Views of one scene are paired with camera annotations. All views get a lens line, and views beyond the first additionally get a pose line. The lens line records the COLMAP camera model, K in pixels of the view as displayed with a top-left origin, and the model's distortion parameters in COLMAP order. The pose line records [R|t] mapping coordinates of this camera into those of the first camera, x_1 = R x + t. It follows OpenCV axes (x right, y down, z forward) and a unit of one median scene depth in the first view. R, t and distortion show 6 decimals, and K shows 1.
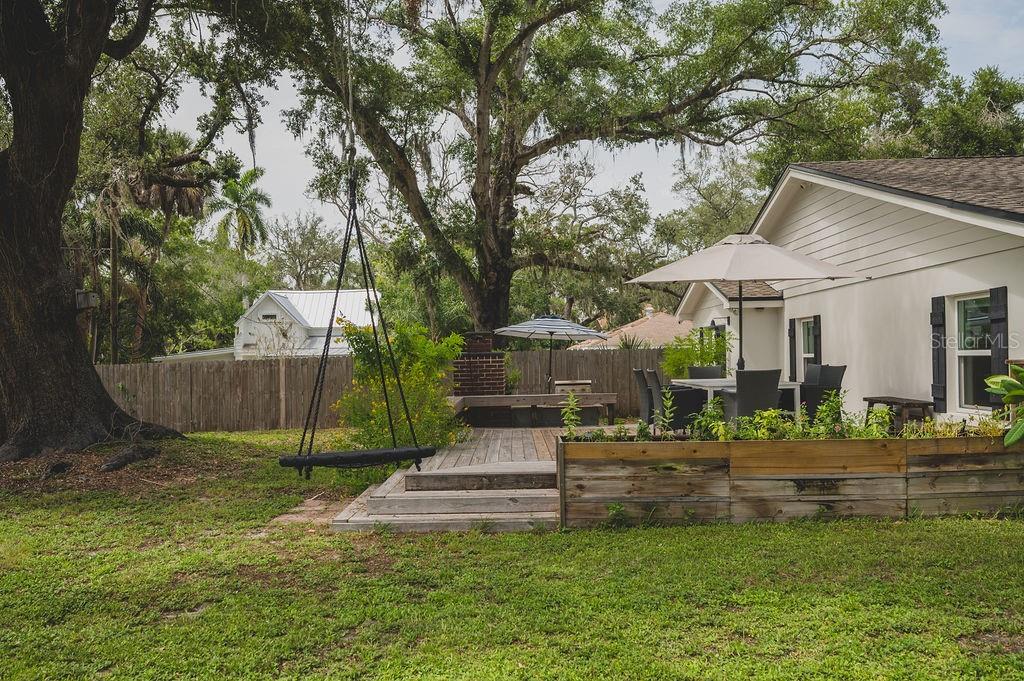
lens RADIAL K [[879.6, 0, 512.0], [0, 879.6, 340.5], [0, 0, 1]] dist [0.007765, 0.002641]
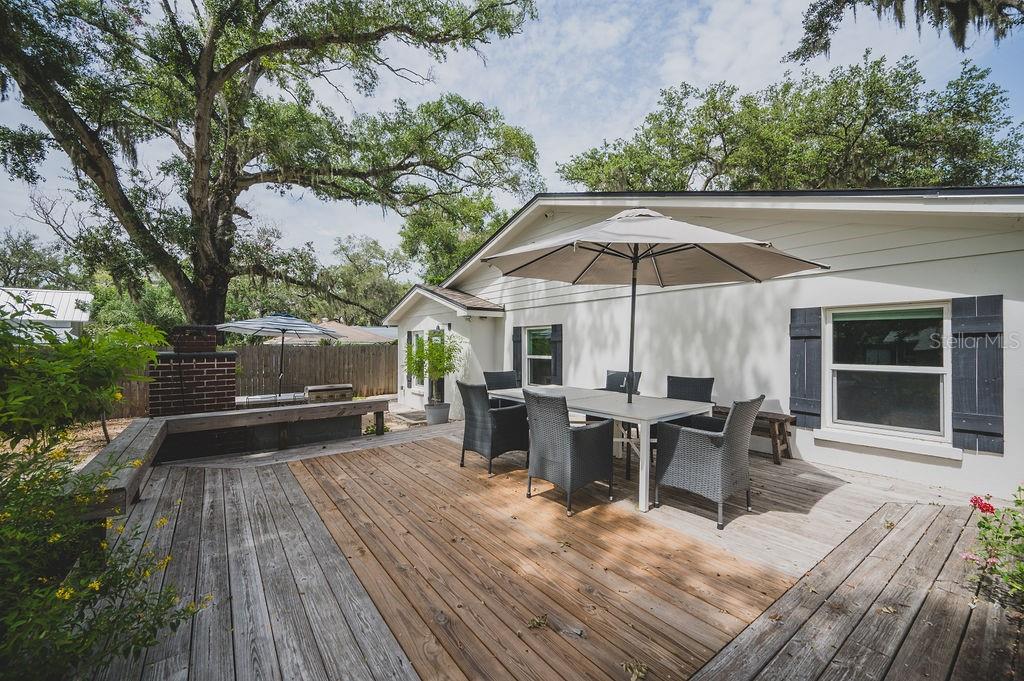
lens RADIAL K [[405.1, 0, 514.9], [0, 405.1, 344.0], [0, 0, 1]] dist [-0.001487, 0.000171]
pose [[0.801933, 0.019407, 0.597098, -0.015982], [-0.025880, 0.999662, 0.002268, -0.001131], [-0.596853, -0.017272, 0.802165, 0.351561]]
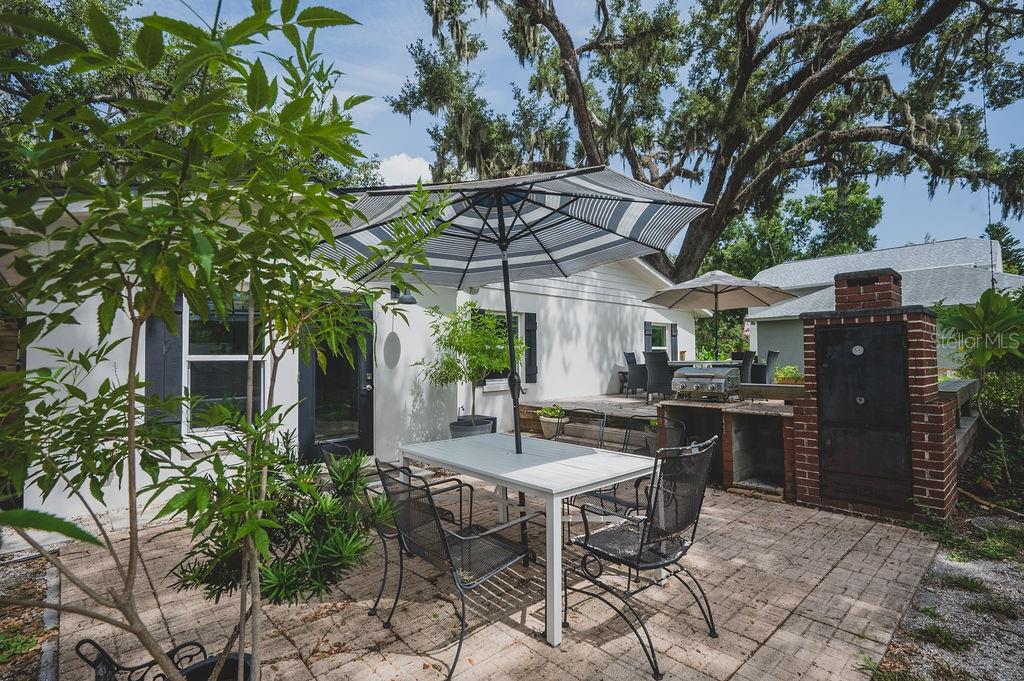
lens RADIAL K [[484.3, 0, 516.0], [0, 484.3, 343.3], [0, 0, 1]] dist [0.000655, -0.000175]
pose [[-0.678208, 0.052423, 0.732998, -0.065605], [0.013108, 0.998157, -0.059259, 0.028398], [-0.734753, -0.030581, -0.677645, 0.848190]]
